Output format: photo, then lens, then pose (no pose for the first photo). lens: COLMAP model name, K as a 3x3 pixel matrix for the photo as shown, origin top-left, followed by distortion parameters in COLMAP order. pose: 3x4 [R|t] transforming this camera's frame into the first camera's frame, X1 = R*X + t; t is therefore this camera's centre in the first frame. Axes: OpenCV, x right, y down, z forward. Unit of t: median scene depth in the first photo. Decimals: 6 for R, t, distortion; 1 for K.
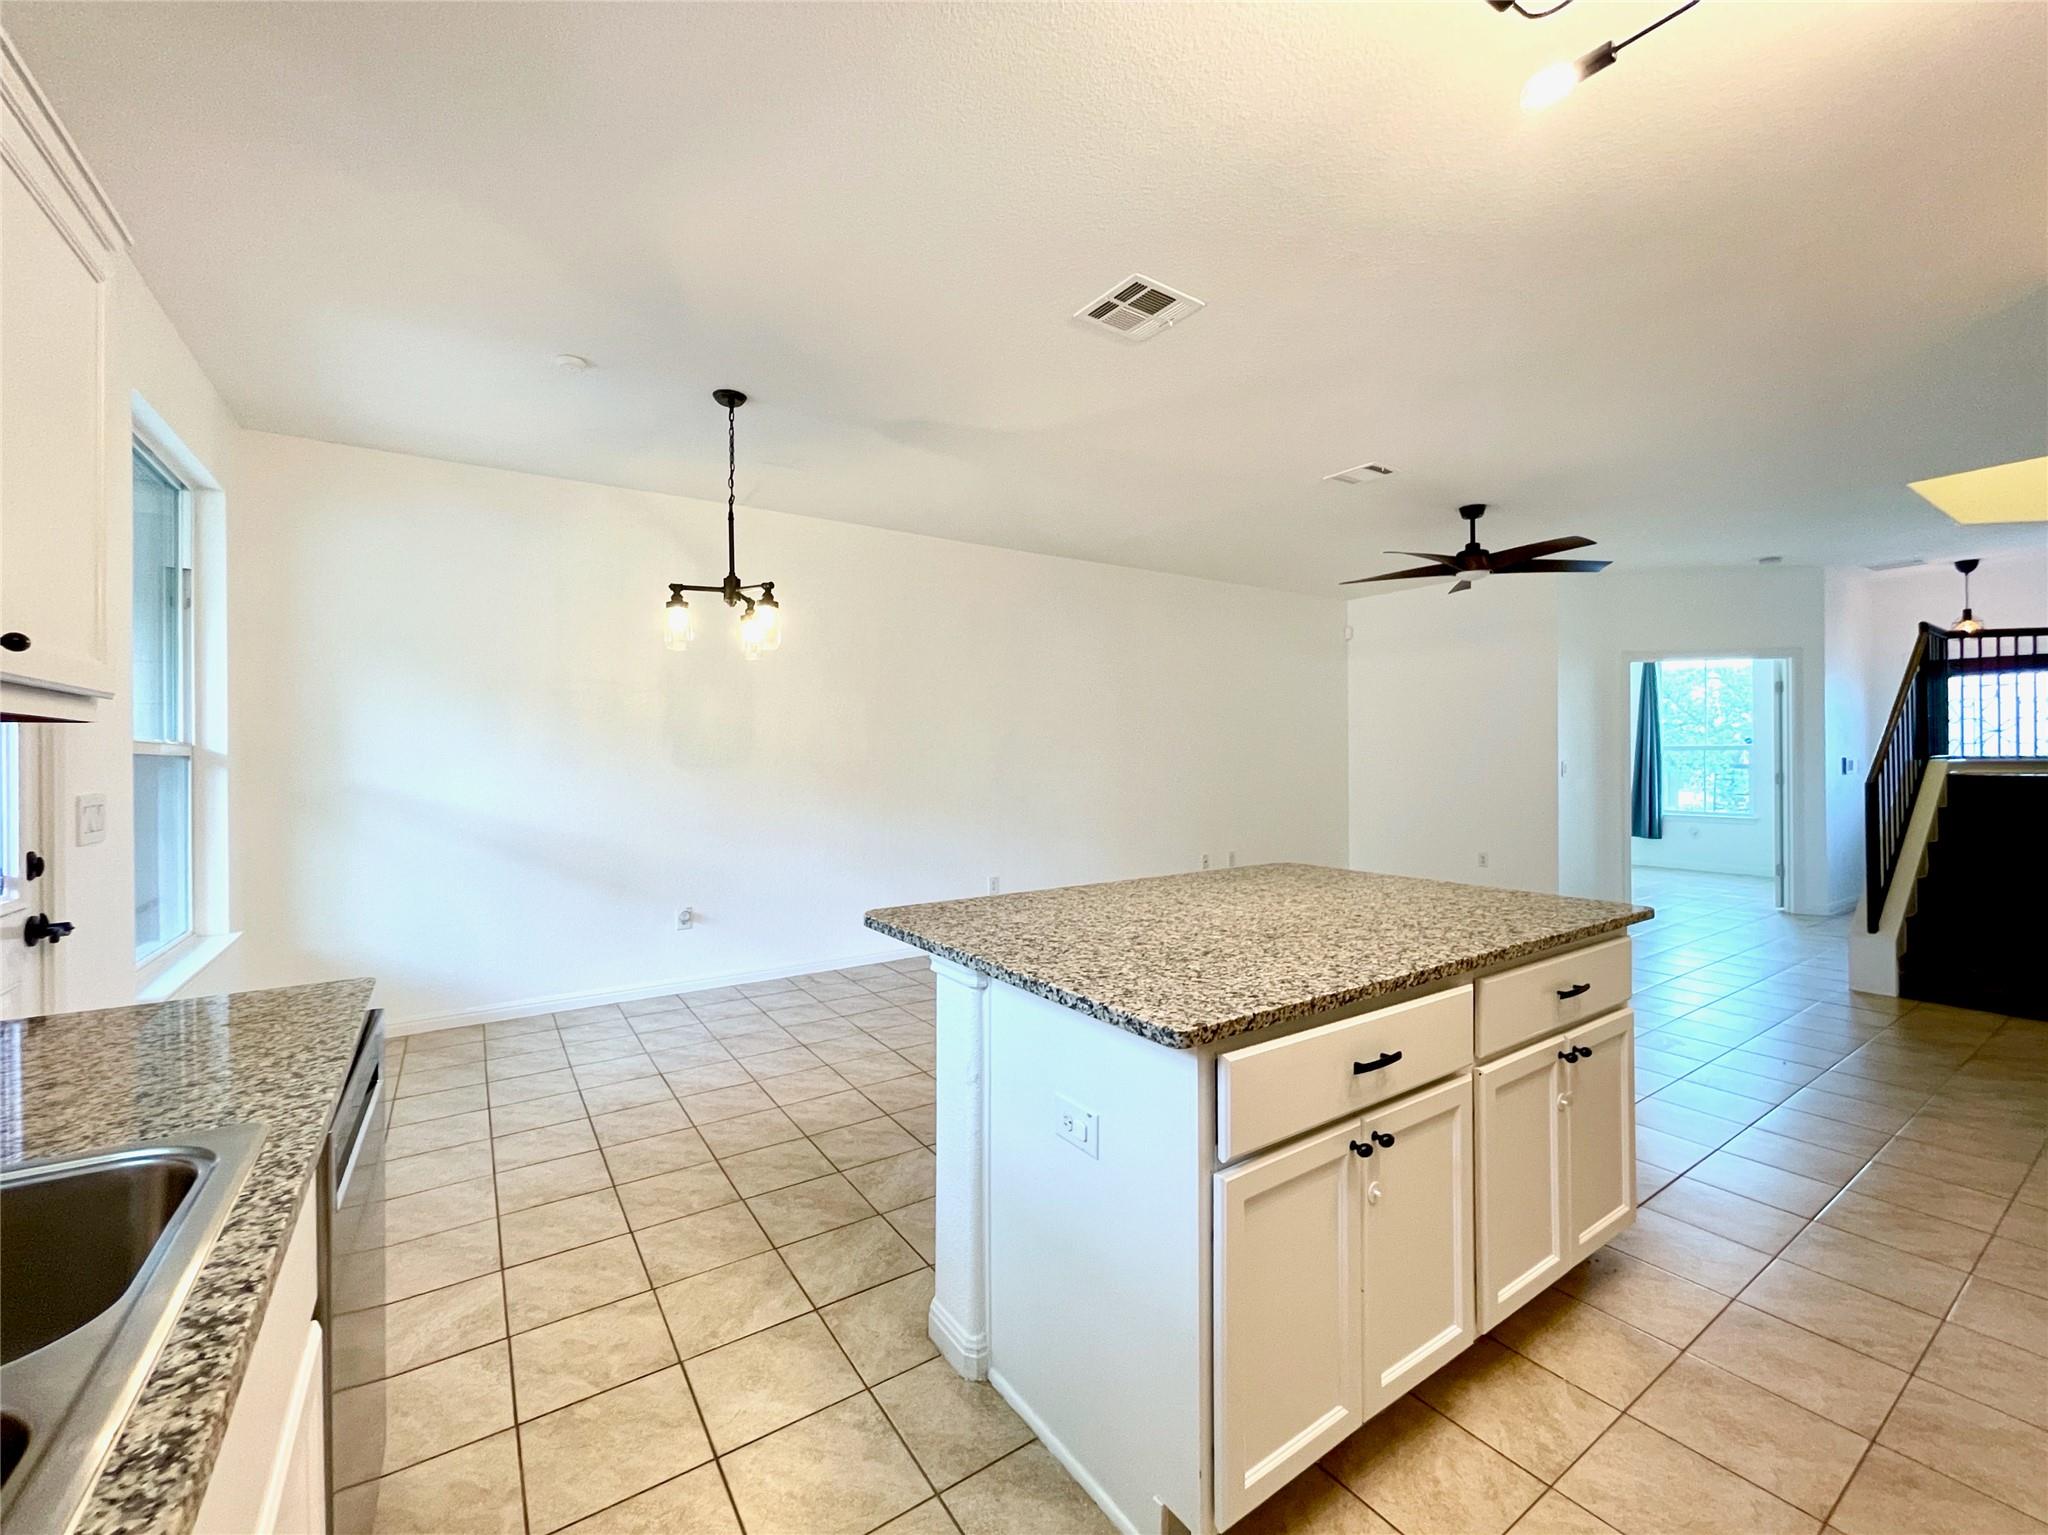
lens RADIAL K [[830.1, 0, 1024.0], [0, 830.1, 767.5], [0, 0, 1]] dist [-0.001002, -0.000089]
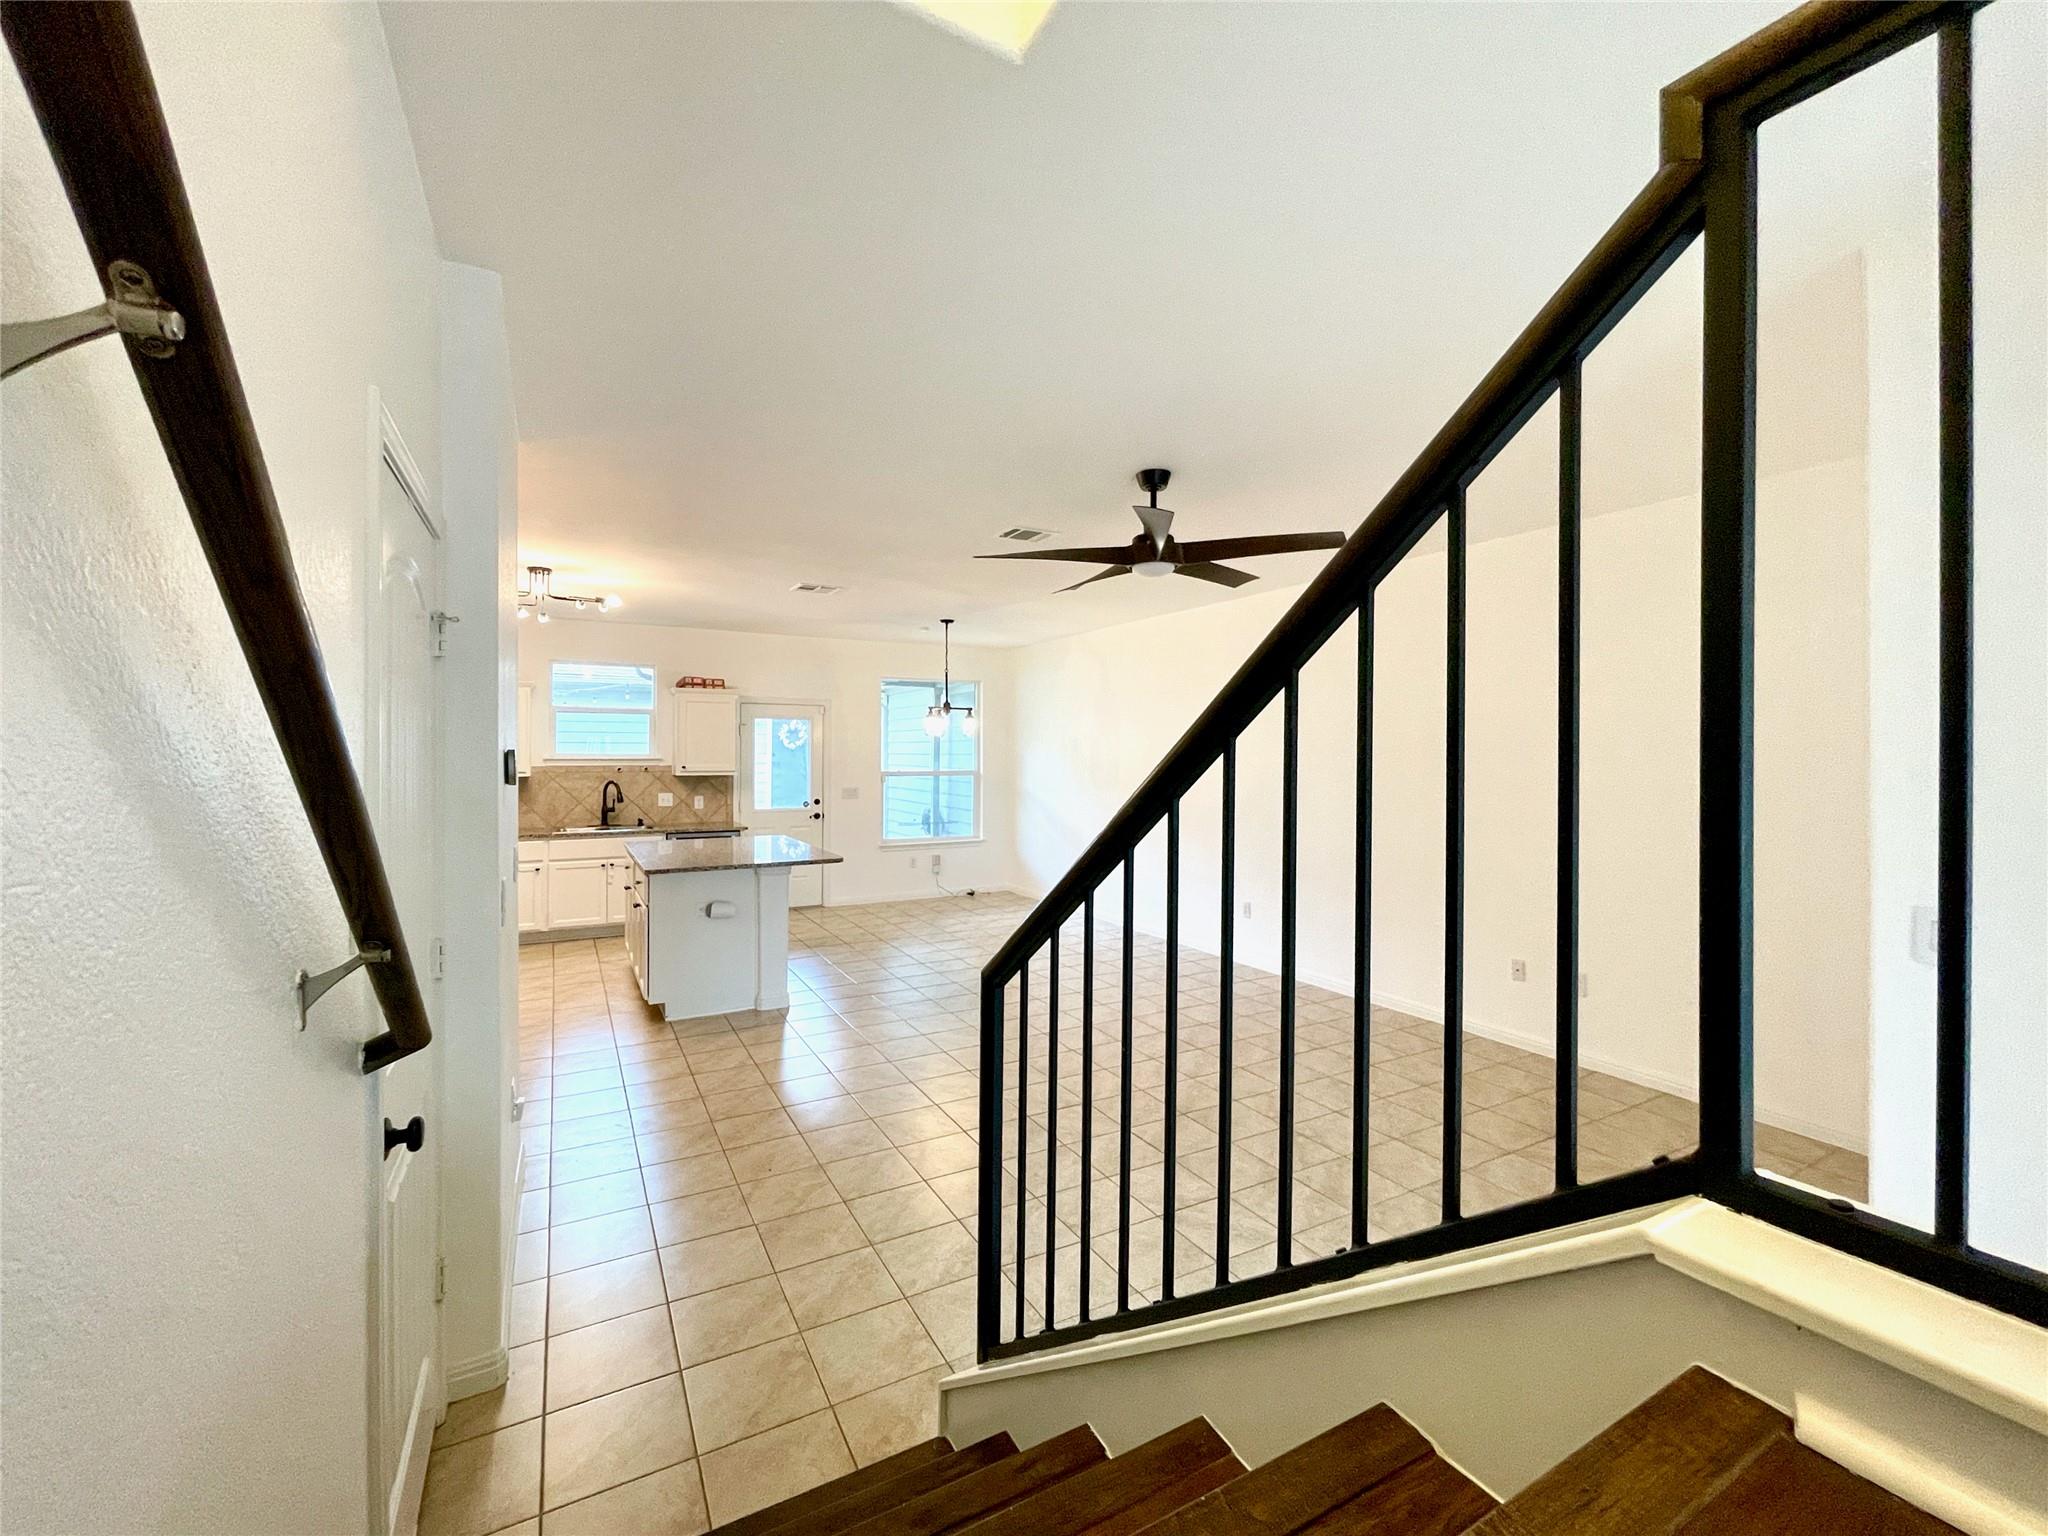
lens RADIAL K [[852.8, 0, 1031.5], [0, 852.8, 746.0], [0, 0, 1]] dist [0.000166, -0.000083]
pose [[-0.088214, -0.002186, -0.996099, 1.955247], [-0.017731, 0.999843, -0.000624, -0.116076], [0.995944, 0.017606, -0.088239, 1.468160]]
